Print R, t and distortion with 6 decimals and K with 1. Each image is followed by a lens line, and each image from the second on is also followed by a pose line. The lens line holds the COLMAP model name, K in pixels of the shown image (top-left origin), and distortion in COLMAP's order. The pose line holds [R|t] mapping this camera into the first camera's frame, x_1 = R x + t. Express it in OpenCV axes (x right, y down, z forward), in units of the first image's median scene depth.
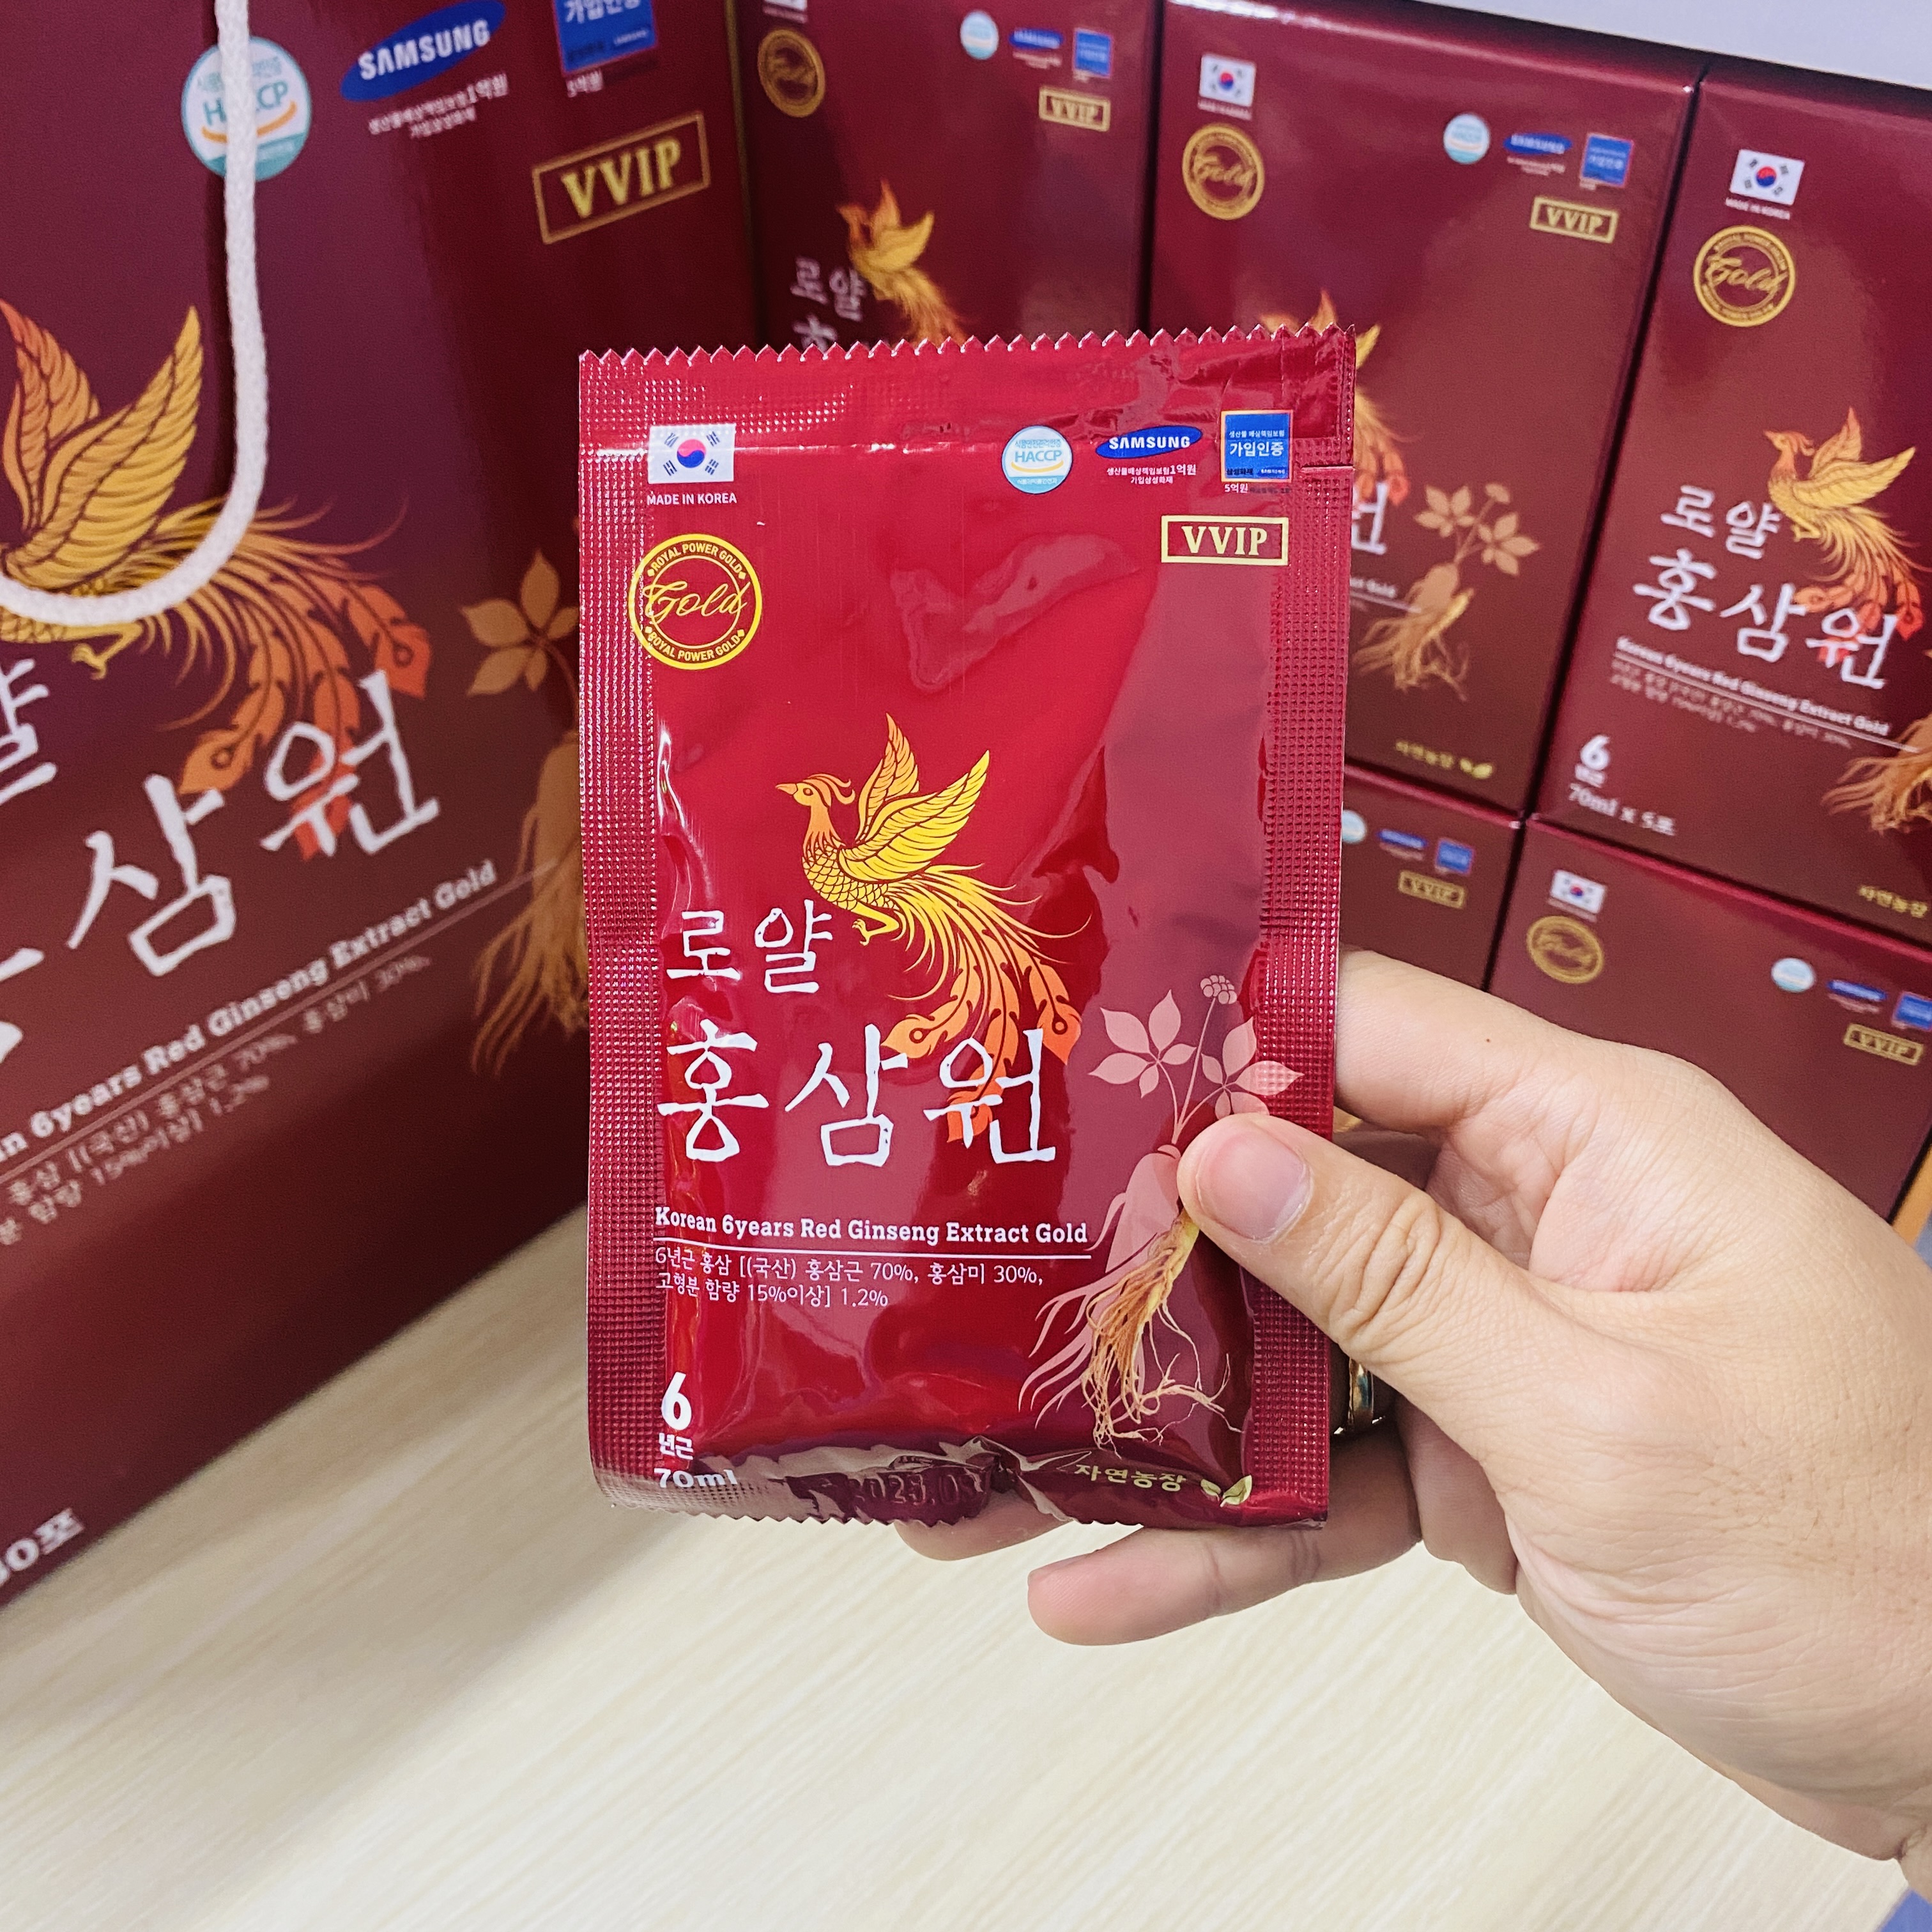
lens RADIAL K [[2053.8, 0, 1009.2], [0, 2053.8, 1006.0], [0, 0, 1]] dist [-0.040037, -0.022667]
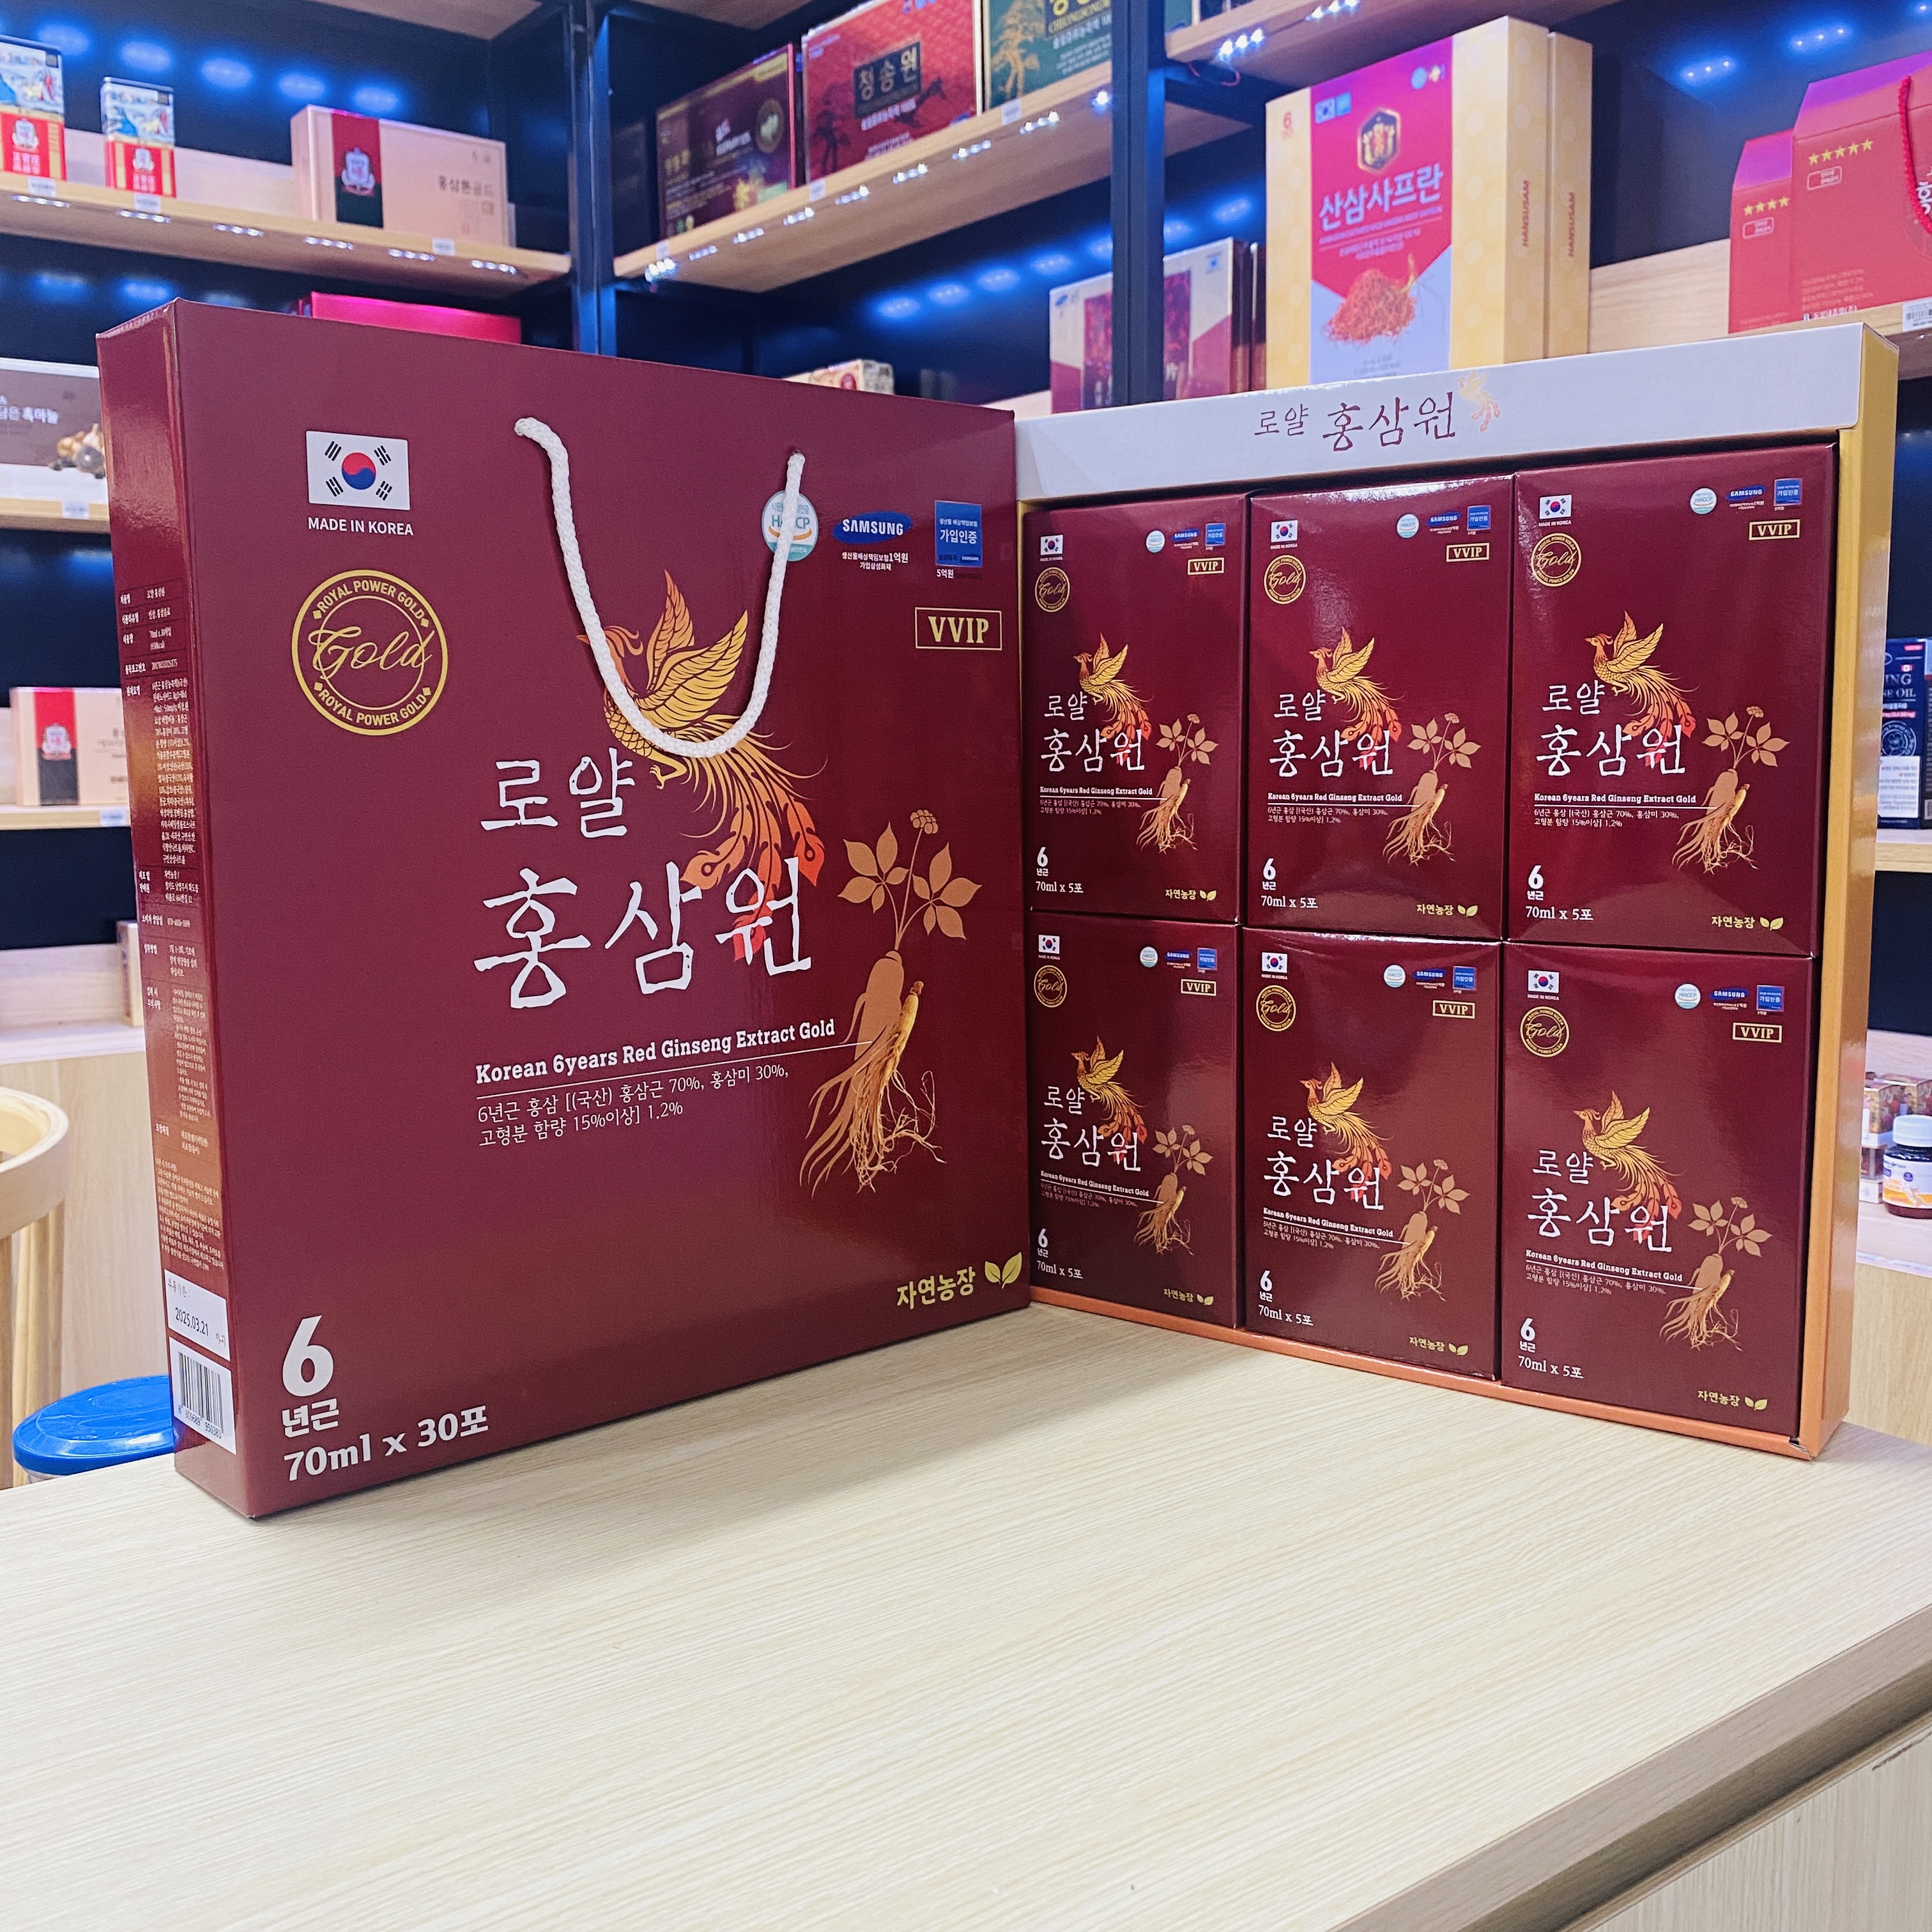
lens RADIAL K [[2050.7, 0, 959.5], [0, 2050.7, 927.0], [0, 0, 1]] dist [0.016321, -0.019487]
pose [[0.995690, -0.004549, -0.092636, -0.019324], [-0.052933, 0.792290, -0.607845, 0.965189], [0.076160, 0.610128, 0.788634, -0.308203]]
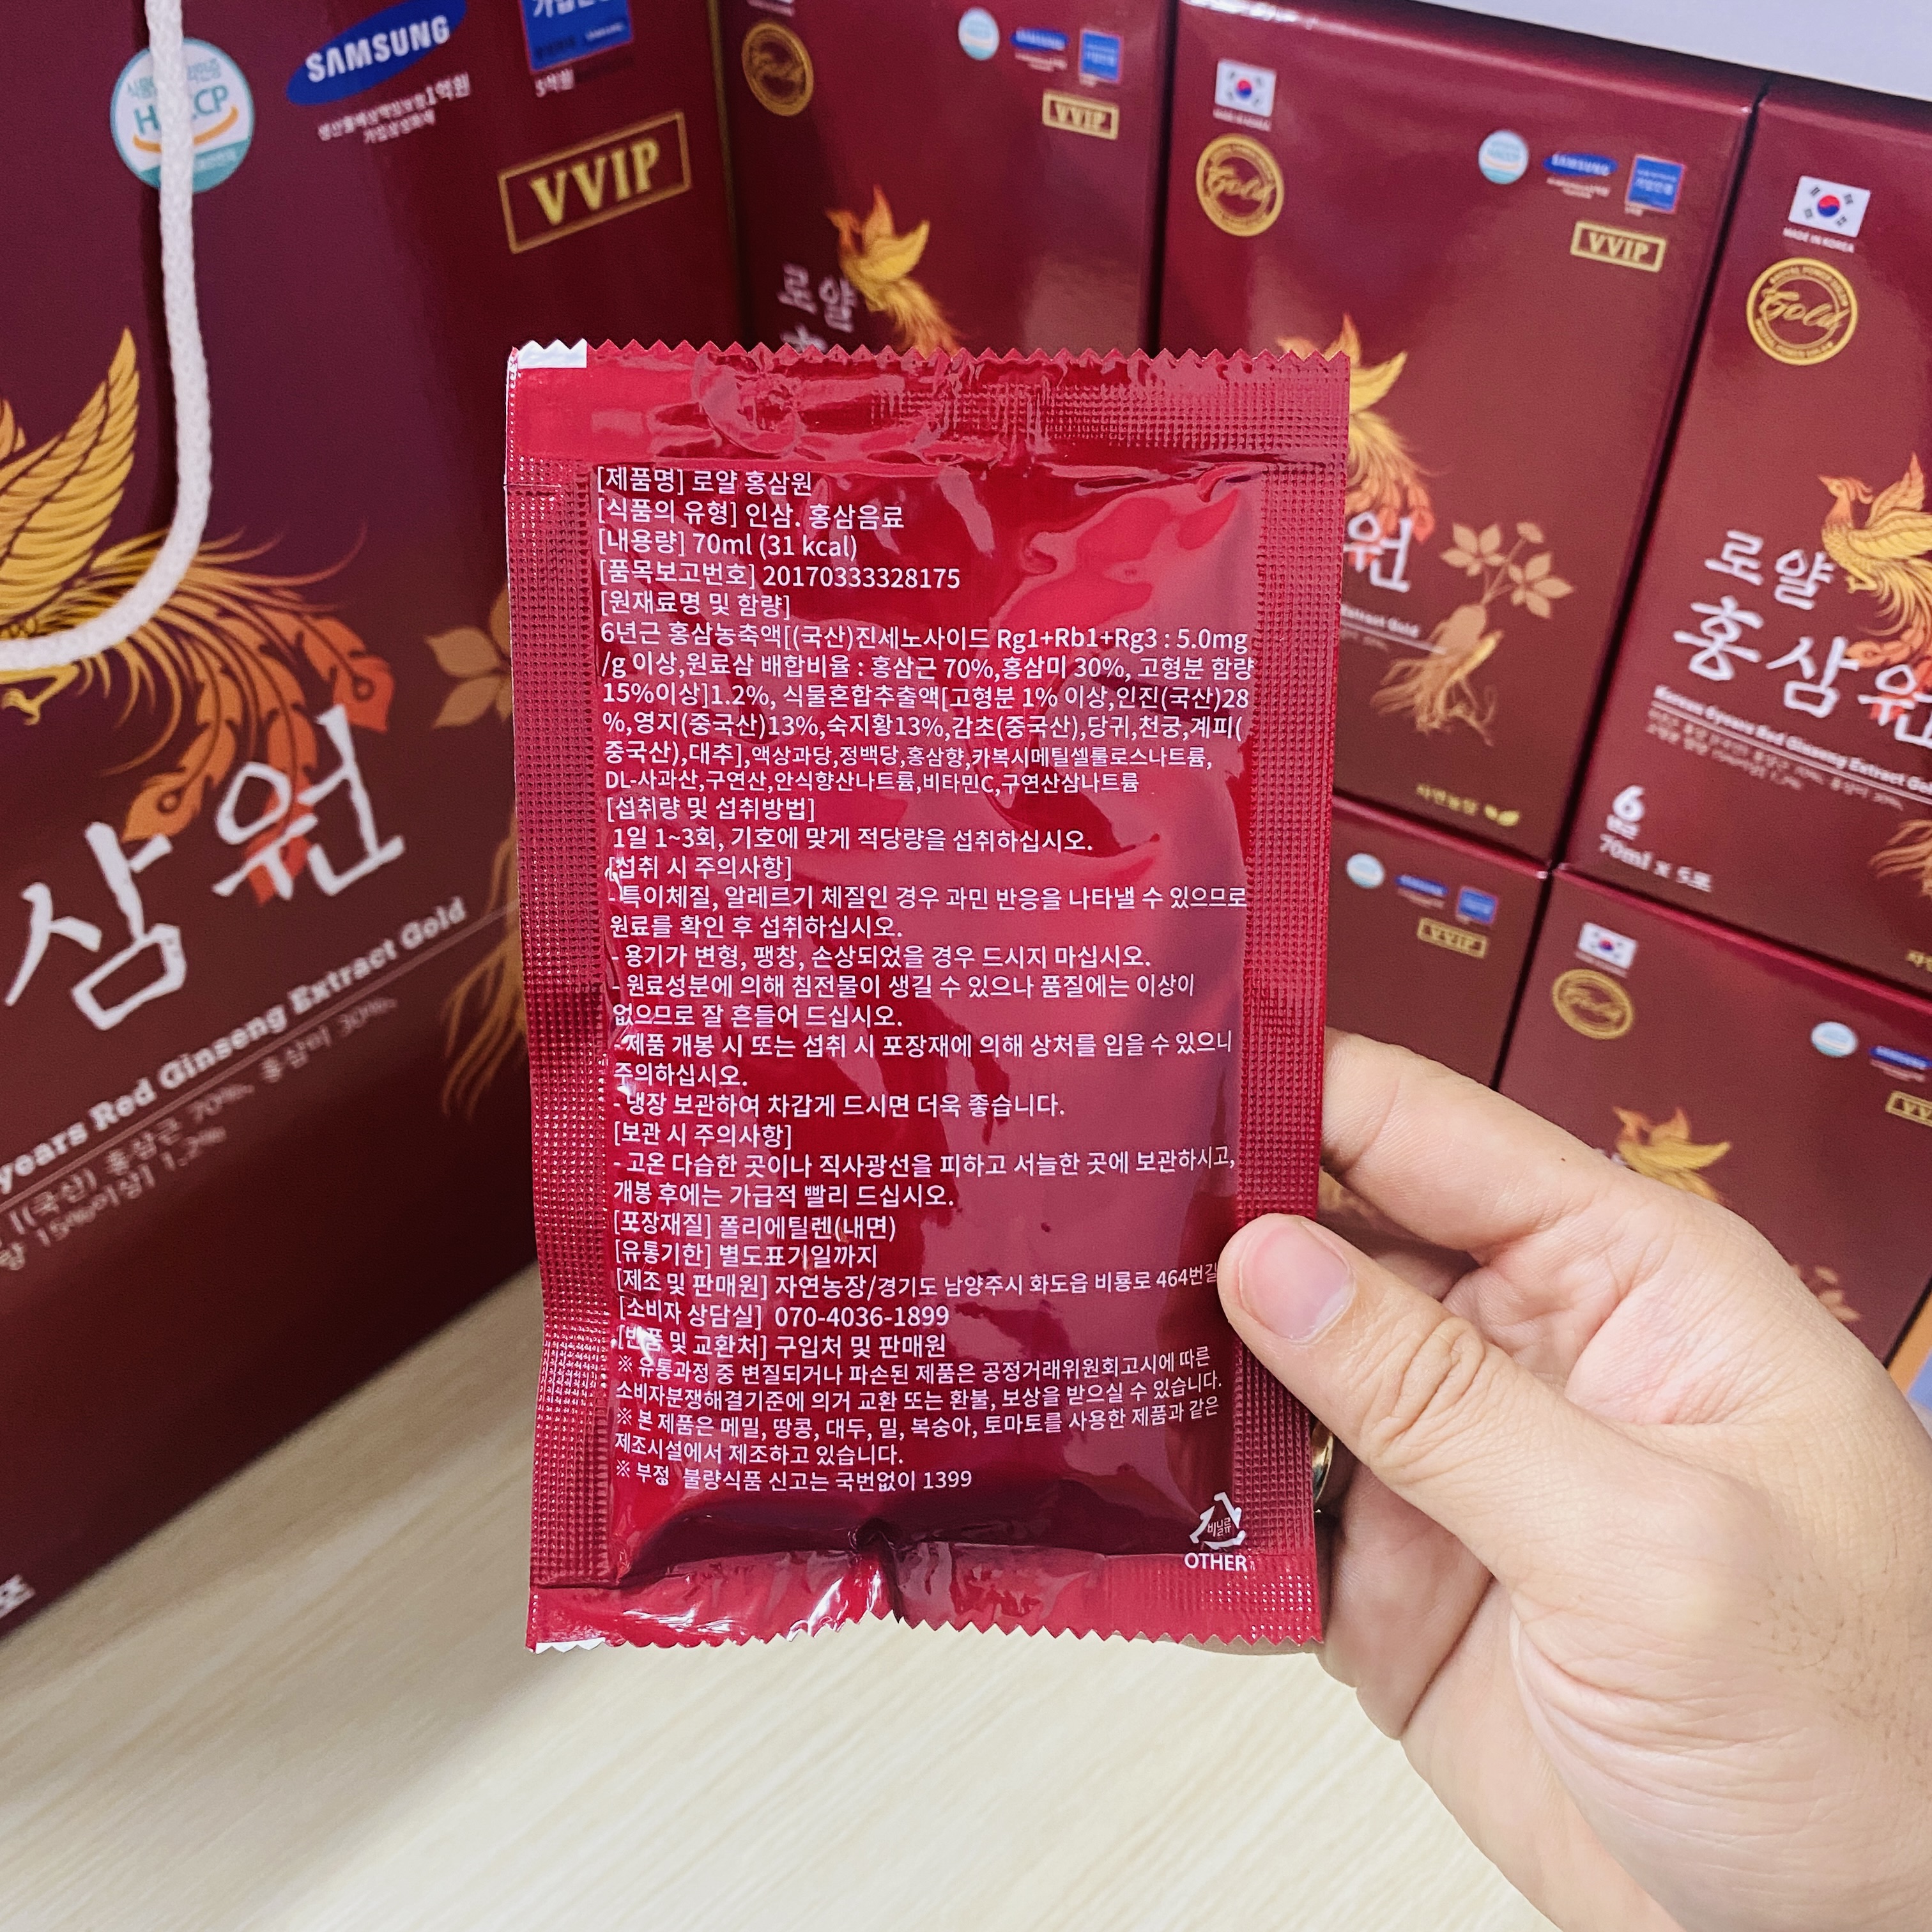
lens RADIAL K [[2051.9, 0, 1023.1], [0, 2051.9, 993.7], [0, 0, 1]] dist [-0.050053, 0.002679]
pose [[0.999972, 0.005958, 0.004471, 0.004011], [-0.006044, 0.999789, 0.019655, -0.055566], [-0.004353, -0.019682, 0.999797, 0.061653]]
